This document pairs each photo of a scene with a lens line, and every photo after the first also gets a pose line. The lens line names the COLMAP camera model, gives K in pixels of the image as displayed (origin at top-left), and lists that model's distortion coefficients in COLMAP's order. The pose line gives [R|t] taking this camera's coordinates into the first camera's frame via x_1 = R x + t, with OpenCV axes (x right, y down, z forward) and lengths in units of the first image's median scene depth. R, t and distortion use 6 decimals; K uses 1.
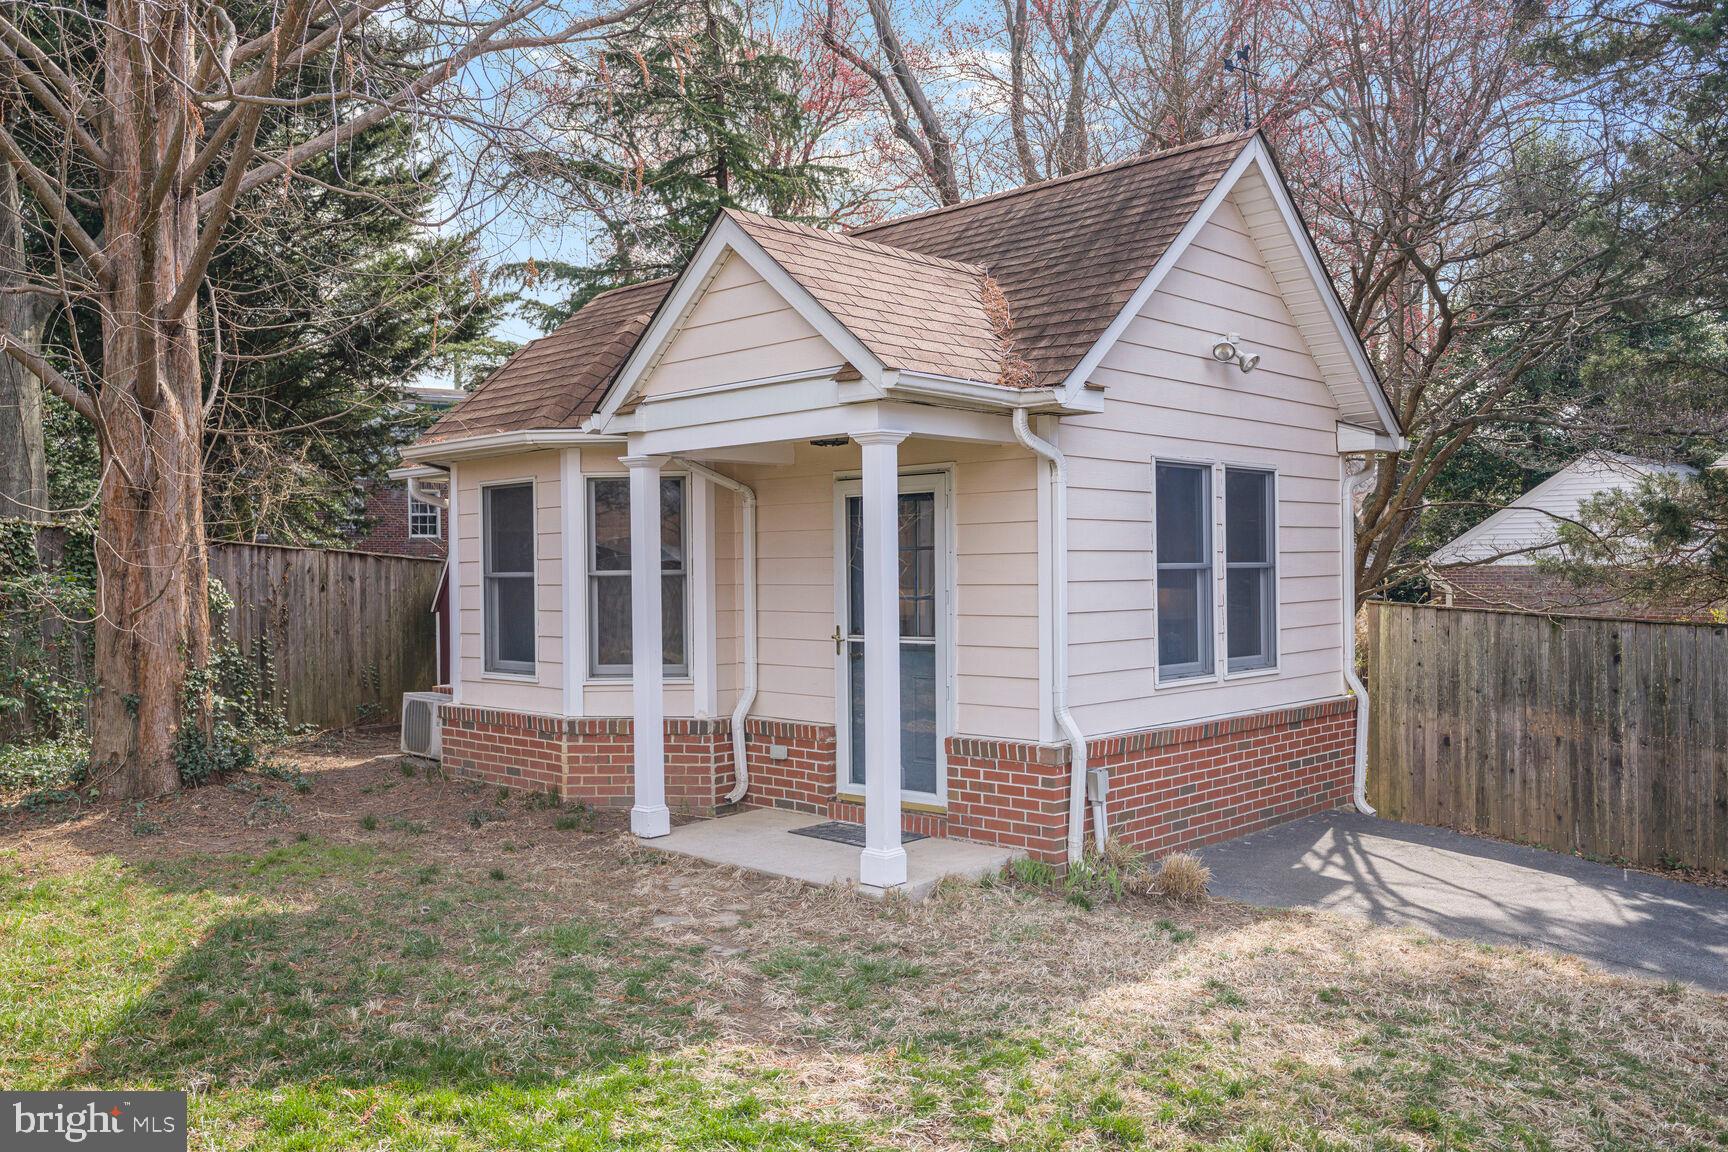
lens RADIAL K [[1379.5, 0, 864.0], [0, 1379.5, 576.0], [0, 0, 1]] dist [0.093994, 0.002030]
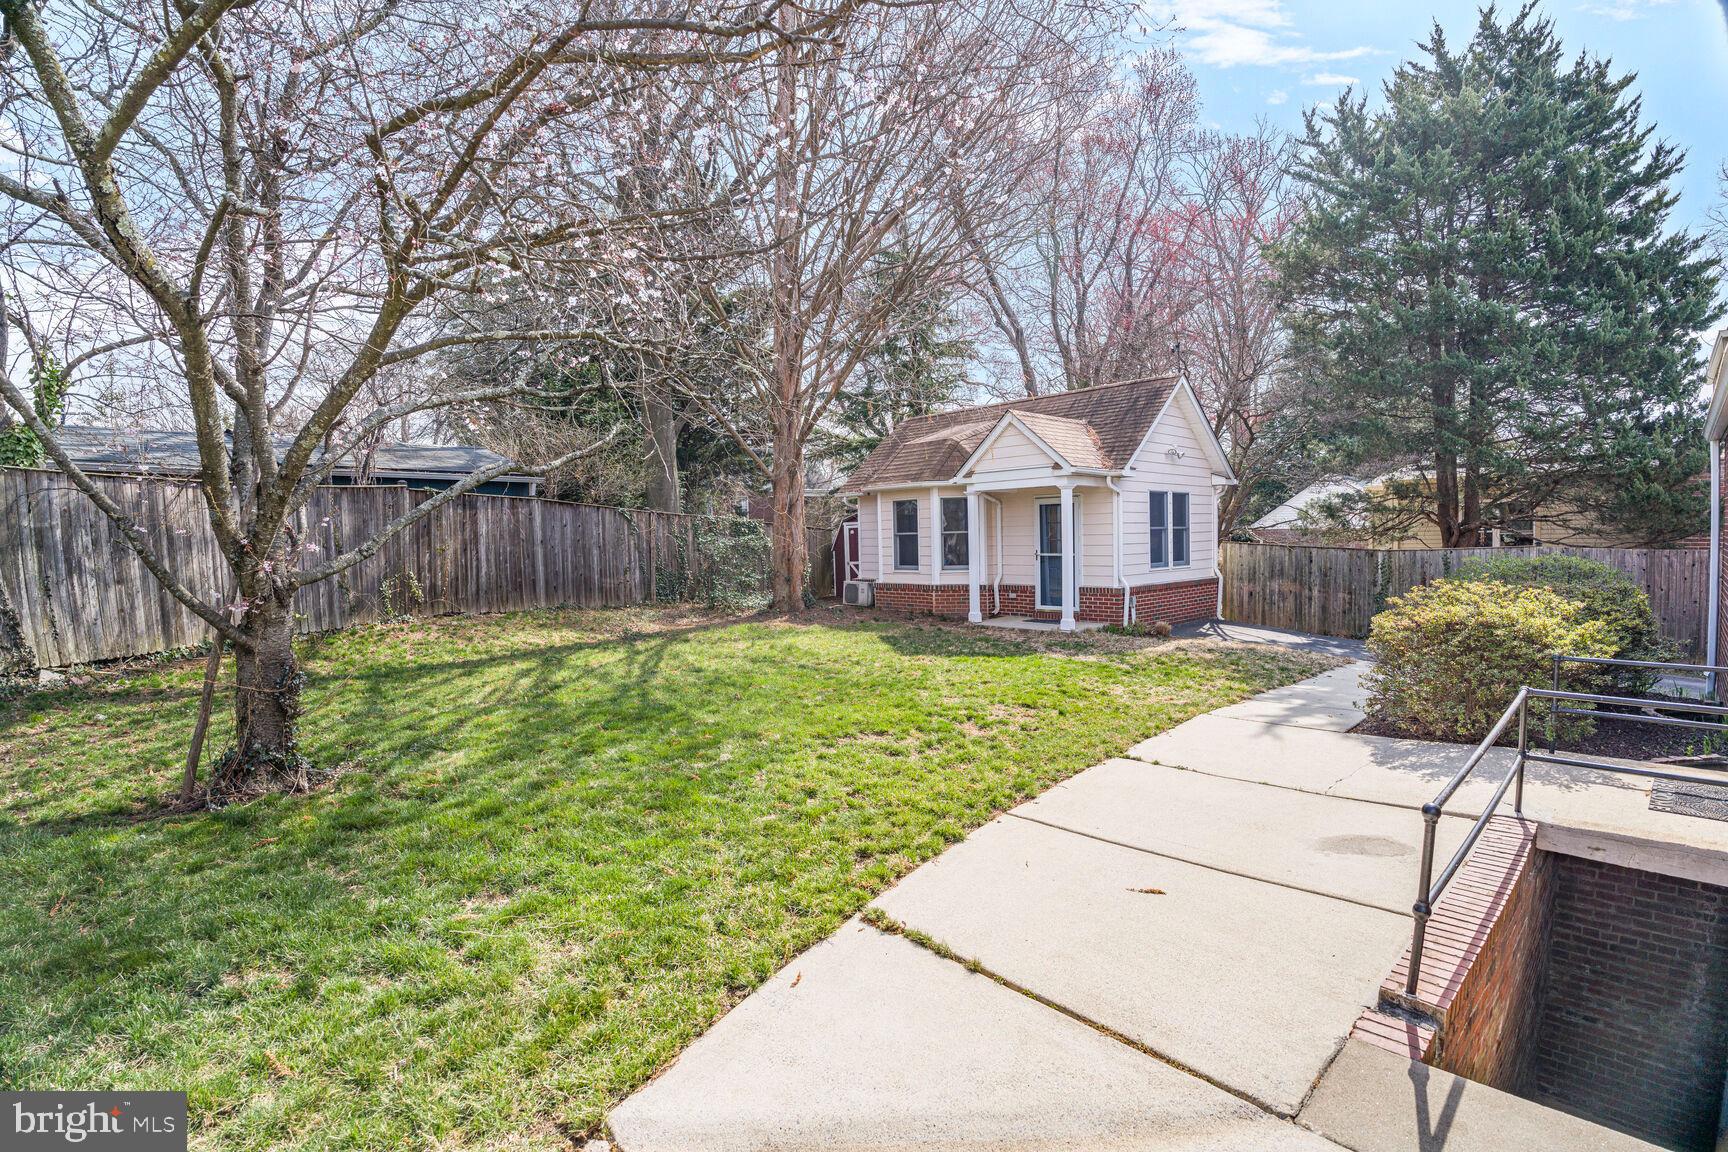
lens RADIAL K [[925.7, 0, 864.0], [0, 925.7, 576.0], [0, 0, 1]] dist [-0.003402, -0.000205]
pose [[0.999718, -0.007538, -0.022499, -0.322048], [0.008327, 0.999346, 0.035175, 0.018632], [0.022219, -0.035353, 0.999128, -0.885286]]
